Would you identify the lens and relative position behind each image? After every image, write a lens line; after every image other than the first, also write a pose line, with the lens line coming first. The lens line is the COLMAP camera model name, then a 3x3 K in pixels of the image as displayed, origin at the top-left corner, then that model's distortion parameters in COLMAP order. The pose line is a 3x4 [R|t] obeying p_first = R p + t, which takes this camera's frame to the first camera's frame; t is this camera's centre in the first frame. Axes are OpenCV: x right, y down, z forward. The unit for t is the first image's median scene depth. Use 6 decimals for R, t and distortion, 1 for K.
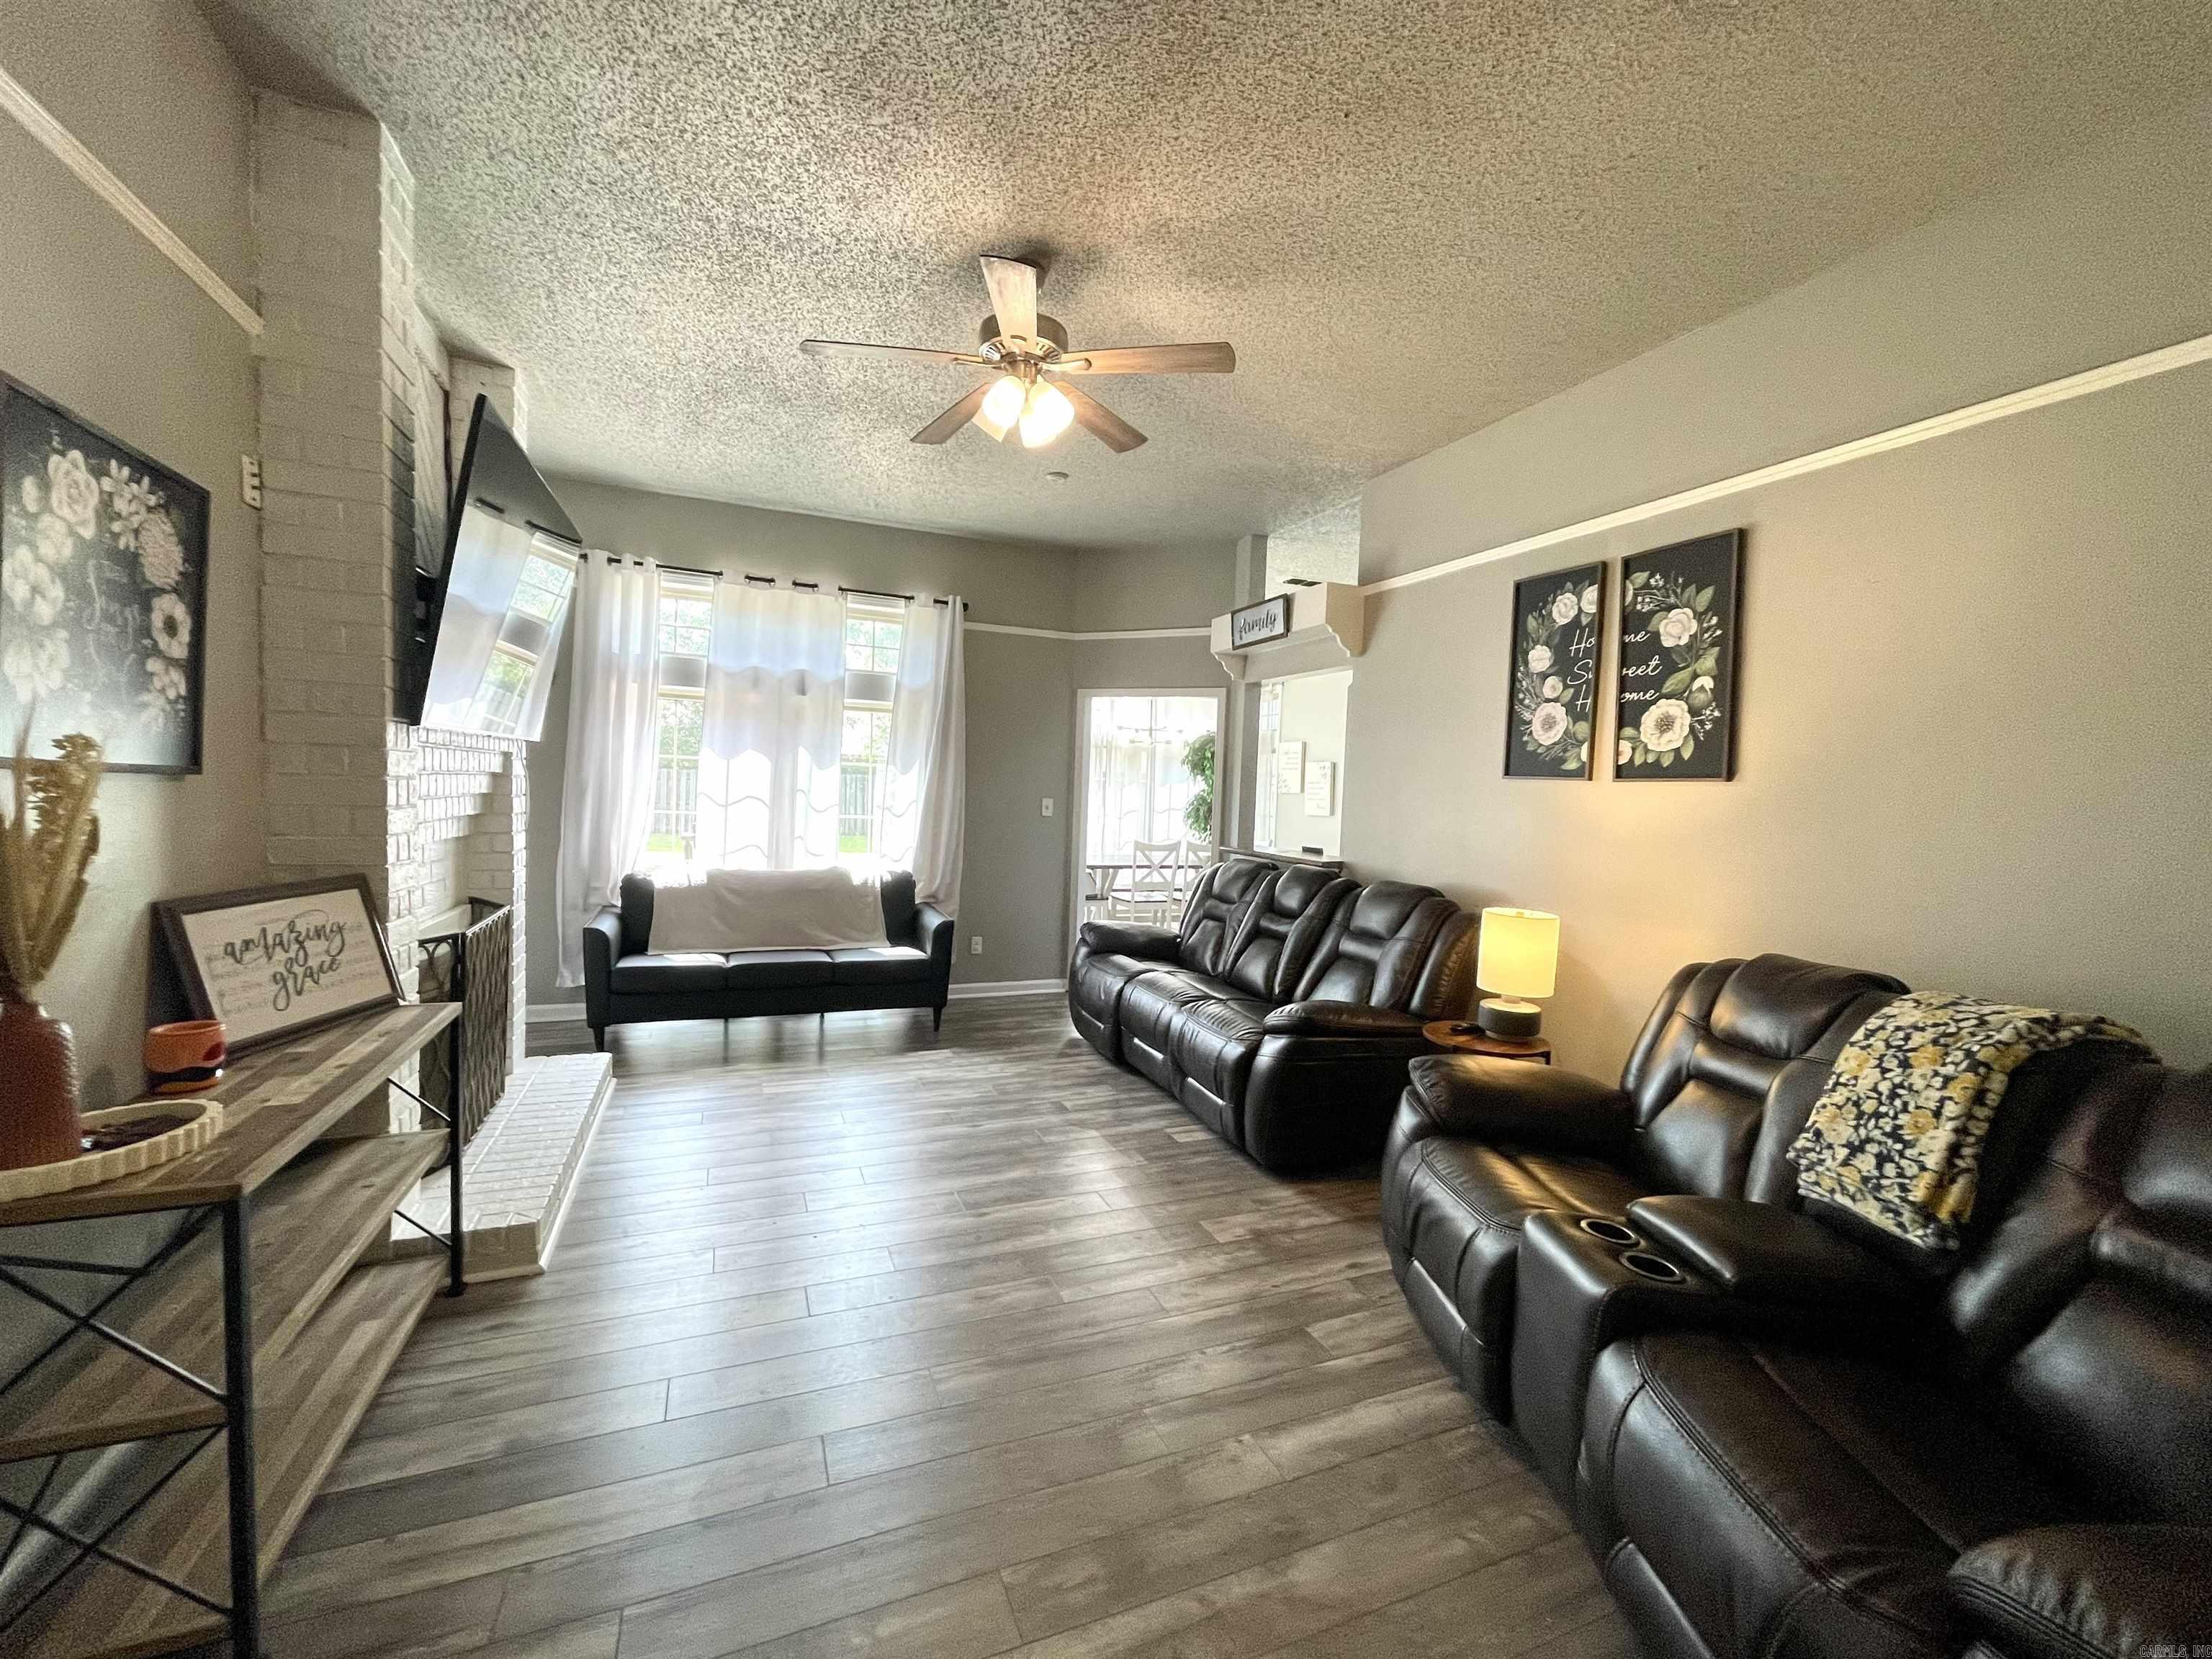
lens RADIAL K [[896.3, 0, 1101.4], [0, 896.3, 836.8], [0, 0, 1]] dist [-0.003118, 0.001994]
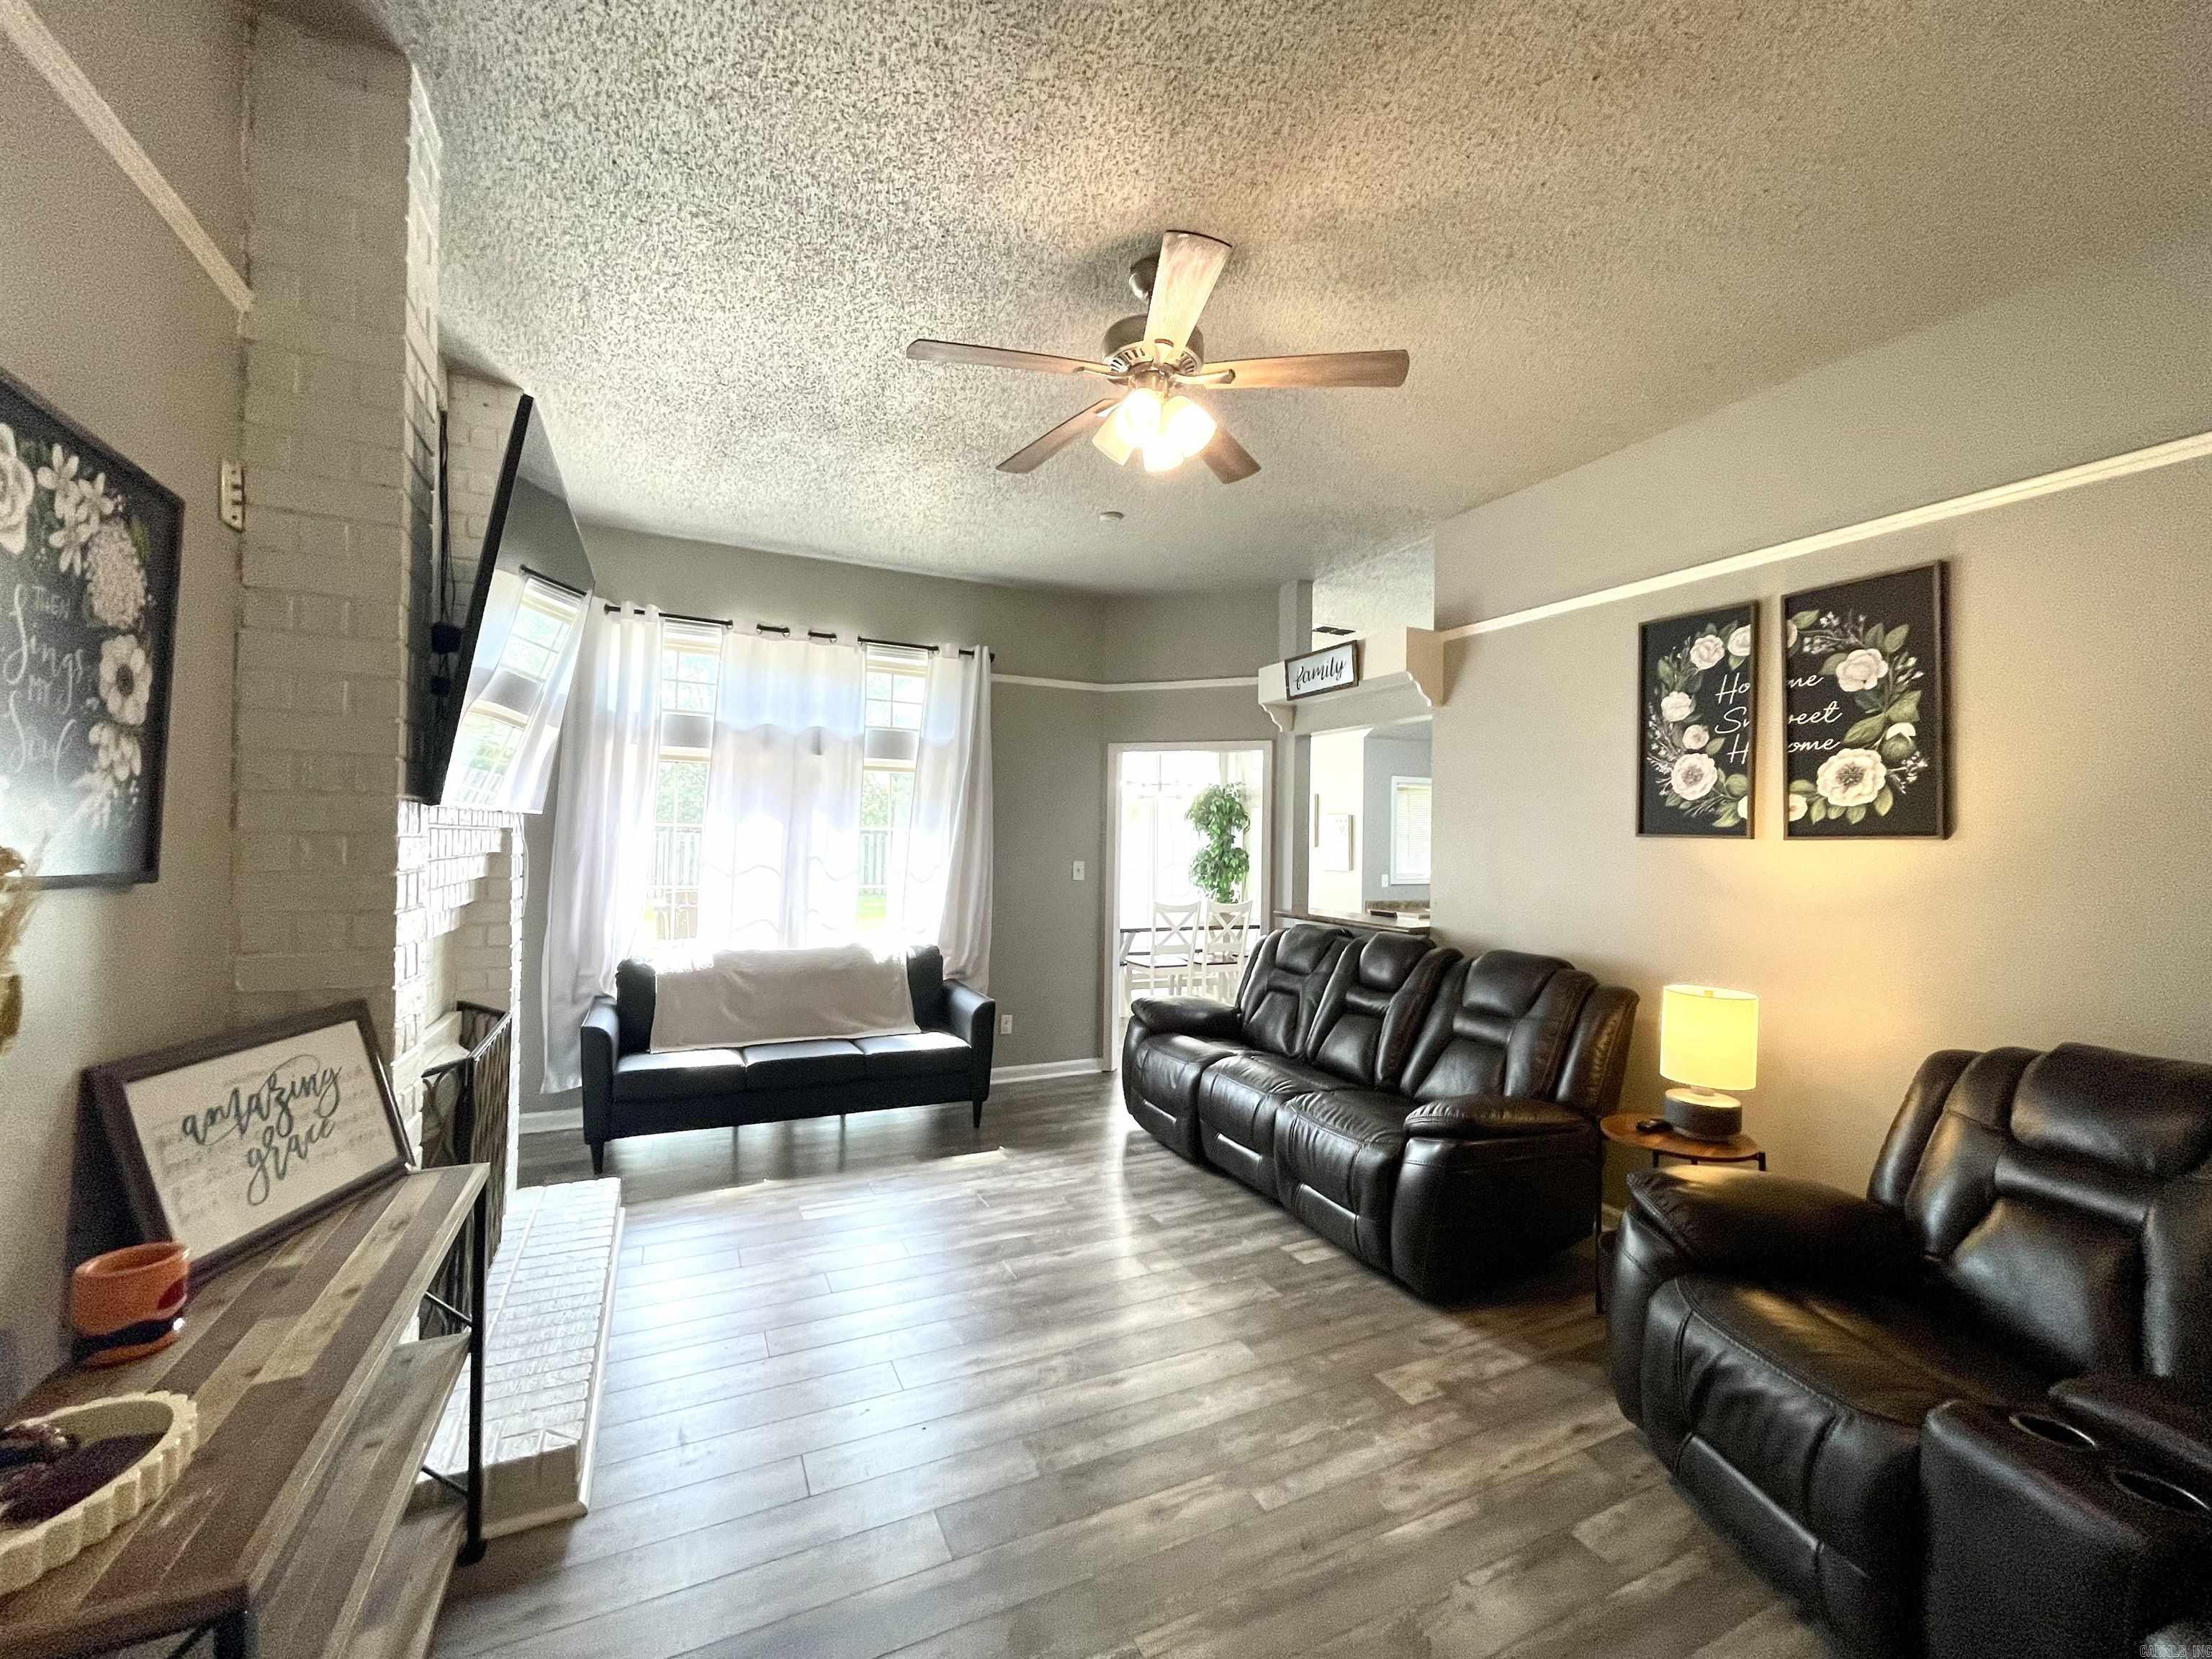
lens RADIAL K [[896.3, 0, 1099.2], [0, 896.3, 836.9], [0, 0, 1]] dist [-0.003118, 0.001994]
pose [[0.998271, -0.018760, 0.055699, -0.195098], [0.021901, 0.998172, -0.056337, -0.033653], [-0.054540, 0.057460, 0.996857, 0.160645]]
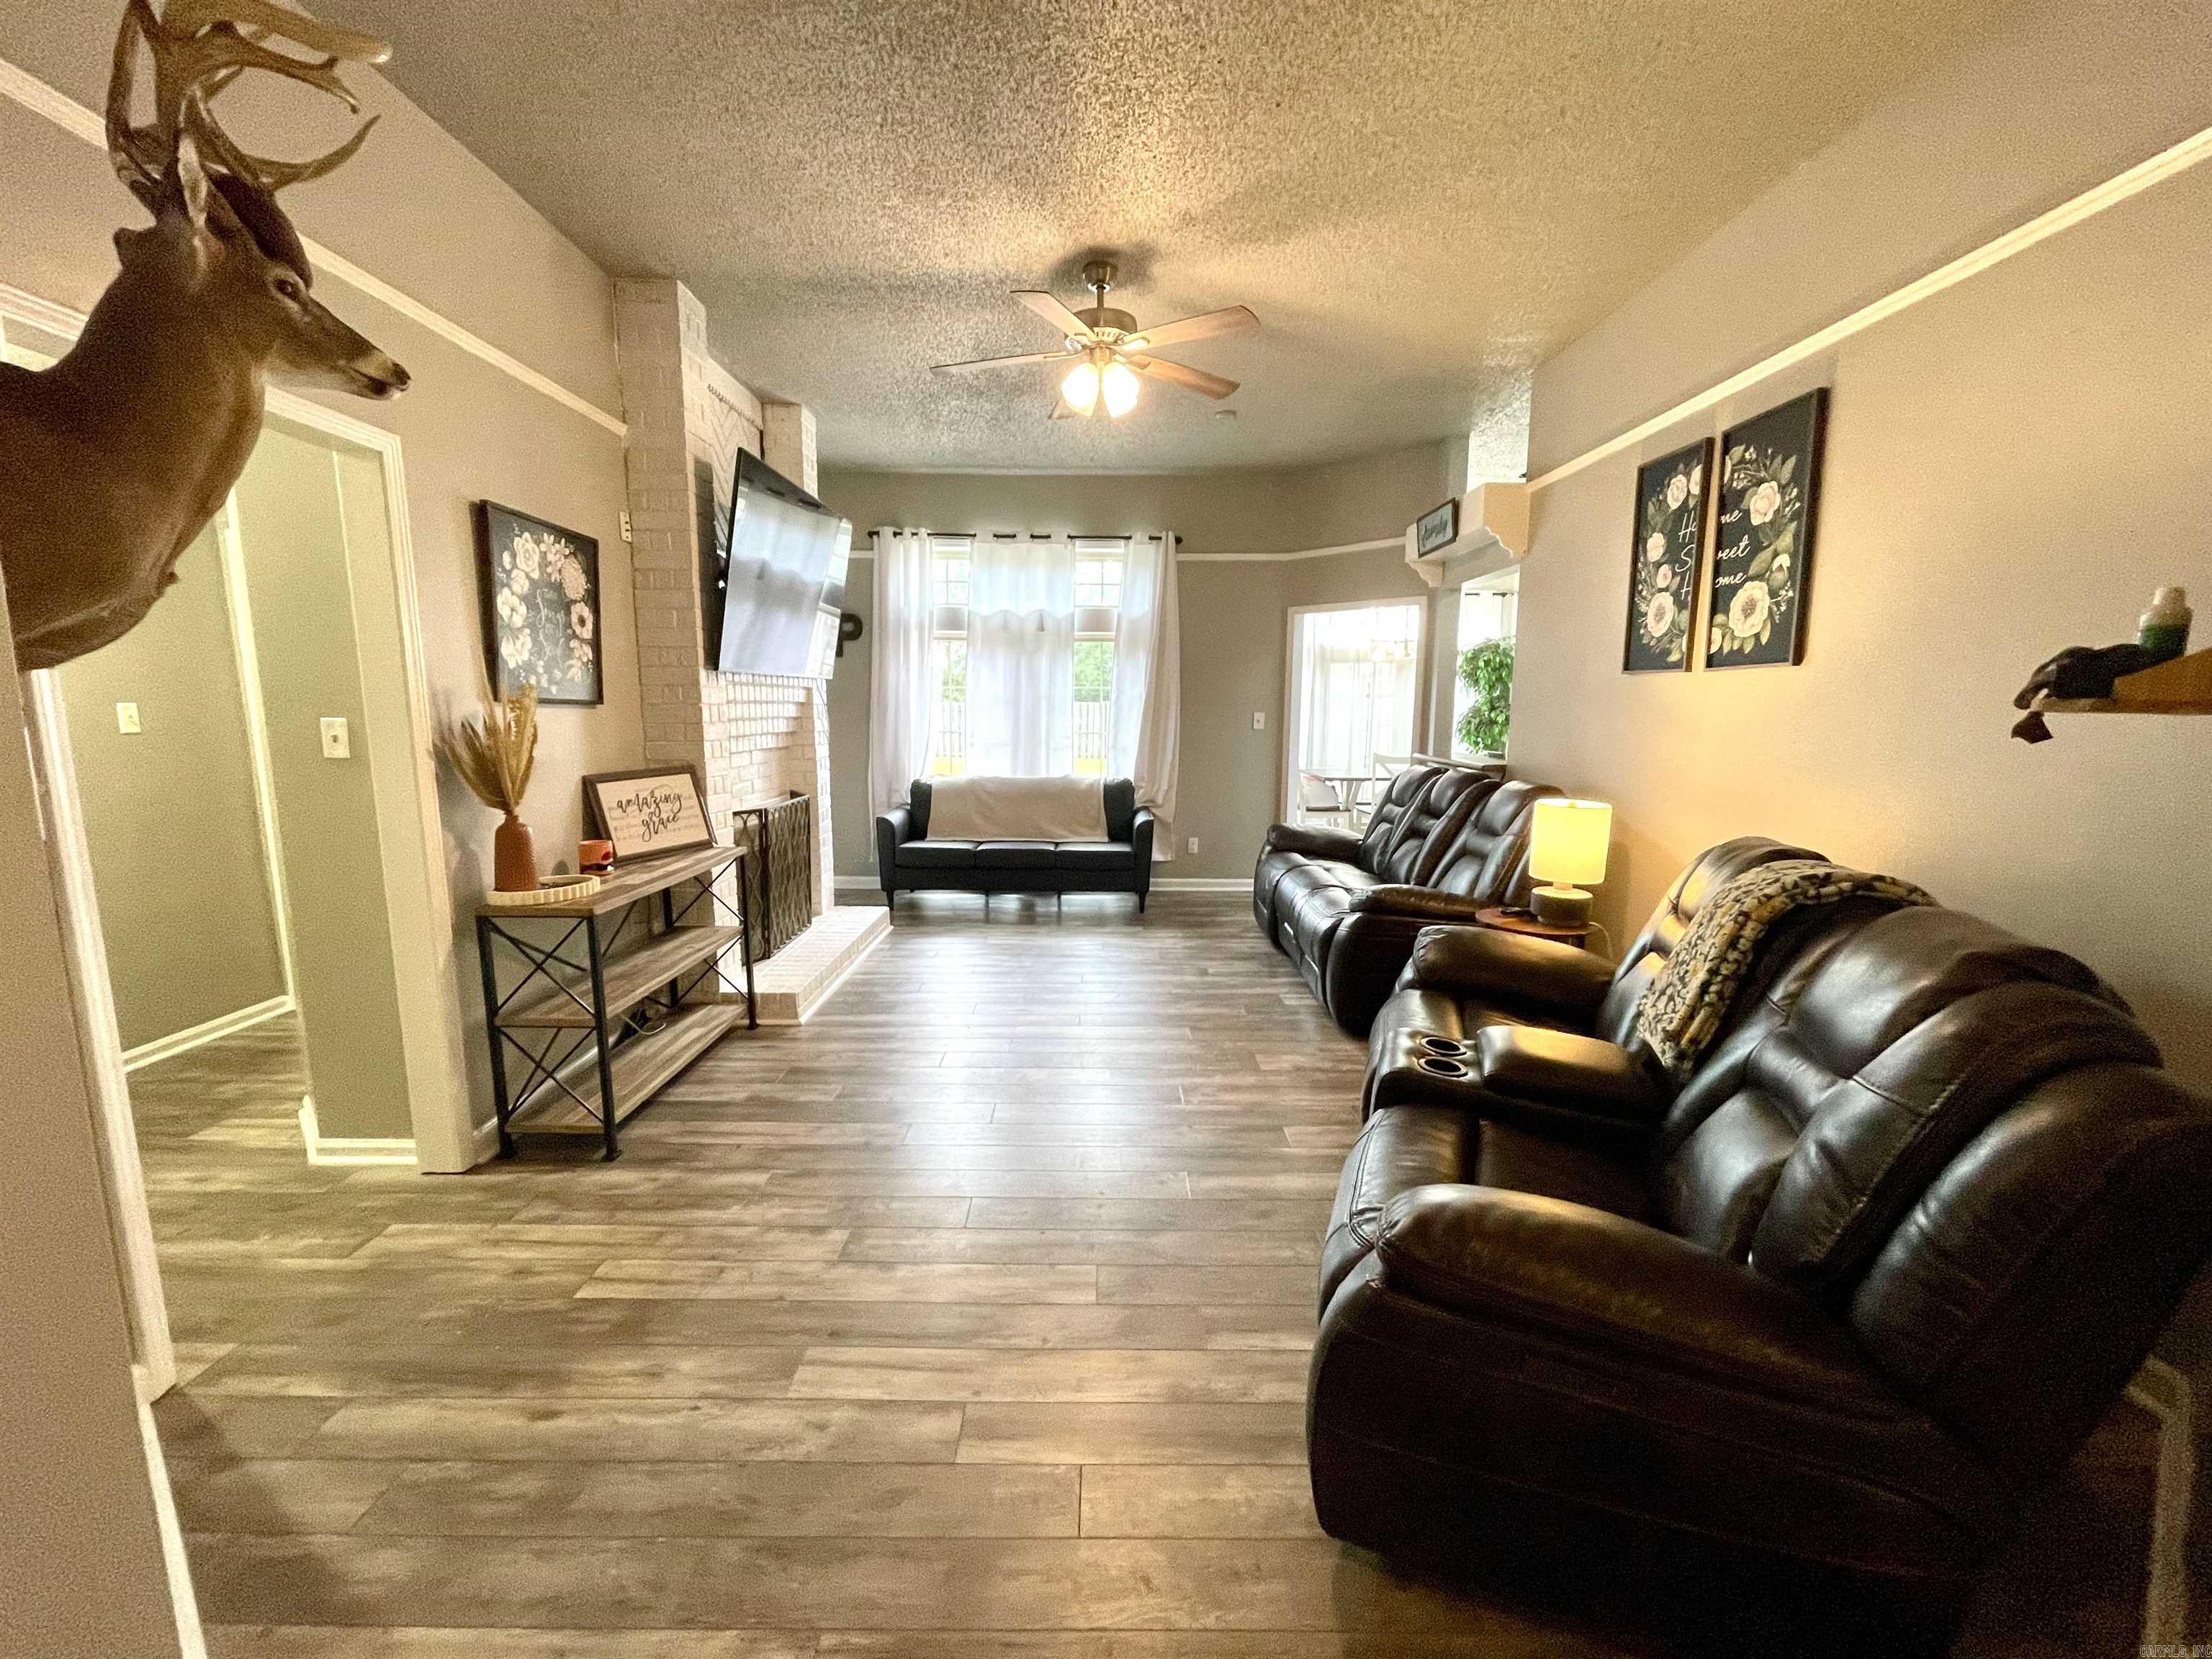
lens RADIAL K [[896.3, 0, 1100.5], [0, 896.3, 834.0], [0, 0, 1]] dist [-0.003118, 0.001994]
pose [[0.923257, 0.022395, -0.383530, 0.396859], [0.008492, 0.996866, 0.078650, 0.036839], [0.384090, -0.075871, 0.920173, -0.180444]]
